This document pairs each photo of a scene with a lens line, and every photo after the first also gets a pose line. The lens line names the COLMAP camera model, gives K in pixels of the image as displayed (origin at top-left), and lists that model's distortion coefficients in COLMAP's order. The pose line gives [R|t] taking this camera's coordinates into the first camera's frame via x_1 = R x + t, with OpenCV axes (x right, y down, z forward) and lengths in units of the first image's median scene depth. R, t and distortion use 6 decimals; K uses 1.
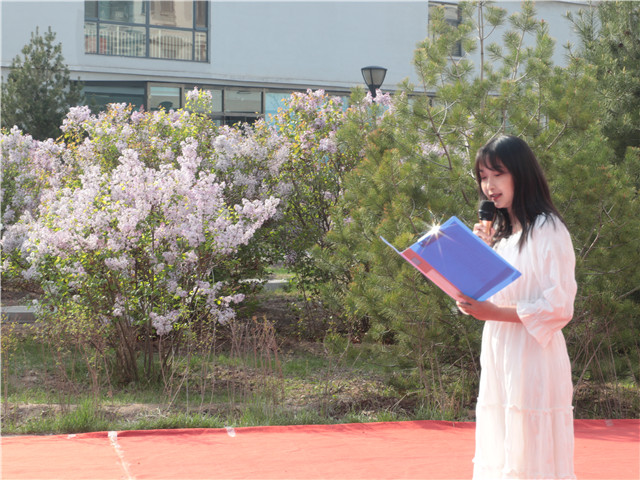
lens RADIAL K [[1696.1, 0, 320.5], [0, 1696.1, 241.5], [0, 0, 1]] dist [-0.068421, 0.000000]
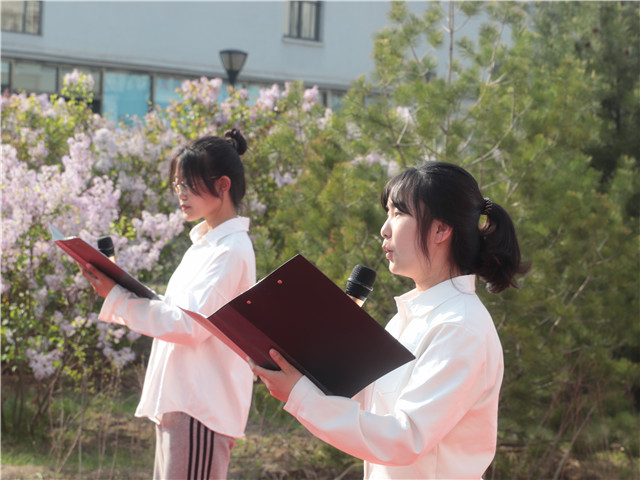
lens RADIAL K [[1842.7, 0, 320.2], [0, 1842.7, 238.2], [0, 0, 1]] dist [-0.005181, 0.000000]
pose [[0.995208, 0.038670, 0.089804, -0.040189], [-0.038604, 0.999252, -0.002474, -0.013558], [-0.089832, -0.001005, 0.995956, 0.107169]]
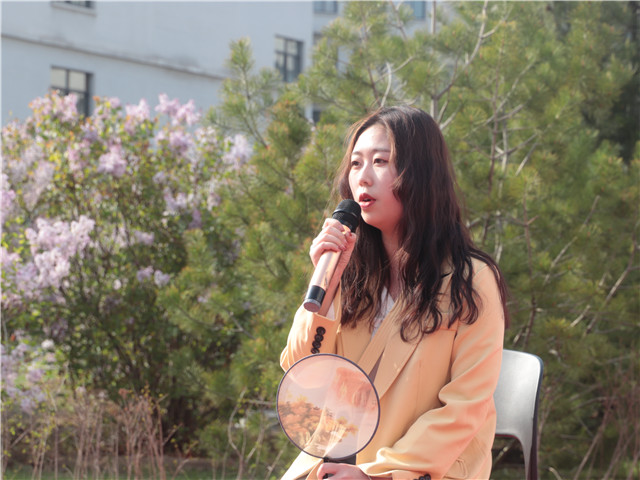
lens RADIAL K [[2012.3, 0, 319.7], [0, 2012.3, 240.4], [0, 0, 1]] dist [-0.083767, 0.000000]
pose [[0.977603, 0.009880, 0.210225, -0.101393], [0.003787, 0.997910, -0.064508, 0.031985], [-0.210423, 0.063859, 0.975523, 0.235896]]
